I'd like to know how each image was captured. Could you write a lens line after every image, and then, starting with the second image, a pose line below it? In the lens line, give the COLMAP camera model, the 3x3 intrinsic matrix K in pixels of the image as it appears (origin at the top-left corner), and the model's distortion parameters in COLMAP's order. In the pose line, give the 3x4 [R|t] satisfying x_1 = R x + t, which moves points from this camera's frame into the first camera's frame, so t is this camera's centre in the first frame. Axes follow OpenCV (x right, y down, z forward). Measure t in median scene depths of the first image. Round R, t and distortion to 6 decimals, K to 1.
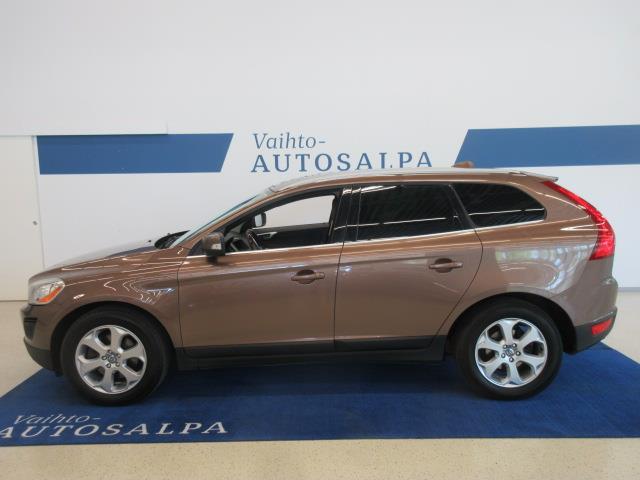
lens RADIAL K [[521.3, 0, 320.0], [0, 521.3, 240.0], [0, 0, 1]] dist [0.023643, -0.002641]
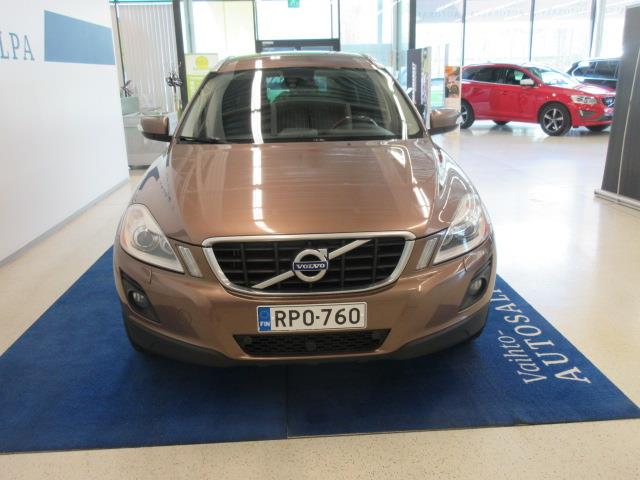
lens RADIAL K [[556.1, 0, 322.5], [0, 556.1, 218.5], [0, 0, 1]] dist [0.008684, -0.001264]
pose [[-0.056429, -0.208507, 0.976392, -0.663001], [0.147667, 0.965451, 0.214705, -0.045887], [-0.987426, 0.156296, -0.023690, 0.666885]]
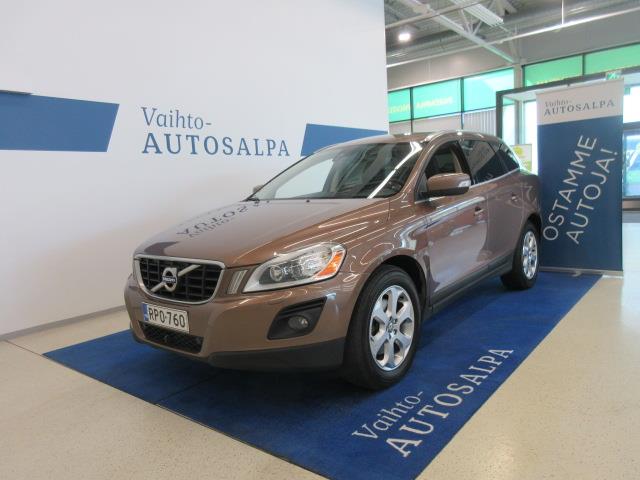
lens RADIAL K [[474.2, 0, 316.1], [0, 474.2, 235.8], [0, 0, 1]] dist [0.043690, 0.000240]
pose [[0.622992, -0.103253, 0.775384, -0.569909], [0.141350, 0.989792, 0.018235, 0.026627], [-0.769351, 0.098240, 0.631227, 0.320102]]
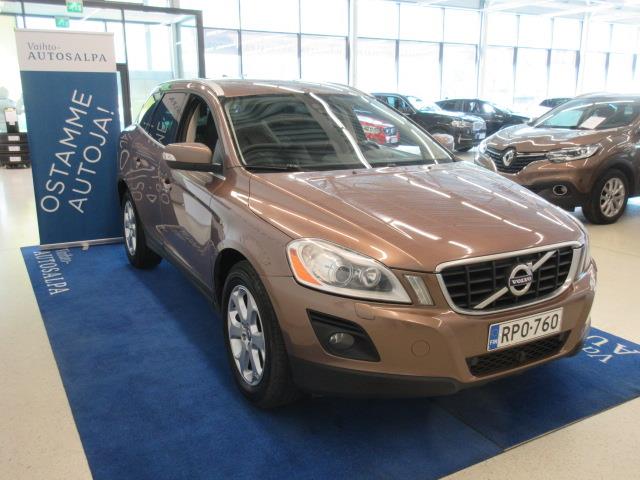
lens RADIAL K [[564.8, 0, 320.0], [0, 564.8, 240.0], [0, 0, 1]] dist [-0.007882, -0.007866]
pose [[-0.489546, -0.166336, 0.855965, -0.581033], [0.126526, 0.957698, 0.258468, -0.080555], [-0.862749, 0.234834, -0.447792, 0.935095]]
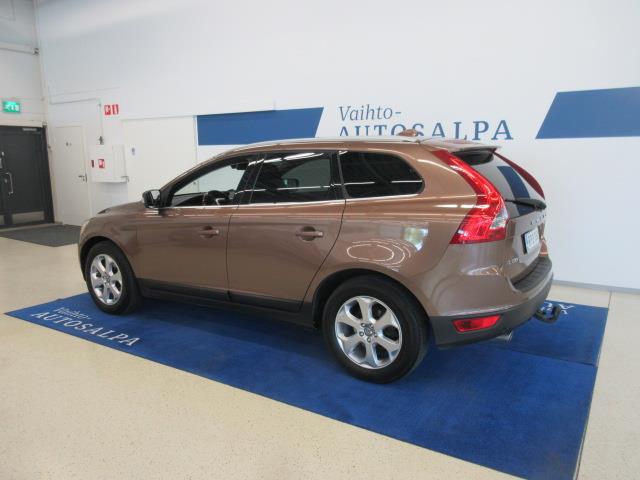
lens RADIAL K [[495.2, 0, 322.5], [0, 495.2, 239.3], [0, 0, 1]] dist [-0.008432, 0.000914]
pose [[0.848515, 0.099990, -0.519639, 0.399363], [-0.070463, 0.994590, 0.076322, -0.007868], [0.524459, -0.028145, 0.850970, 0.107851]]
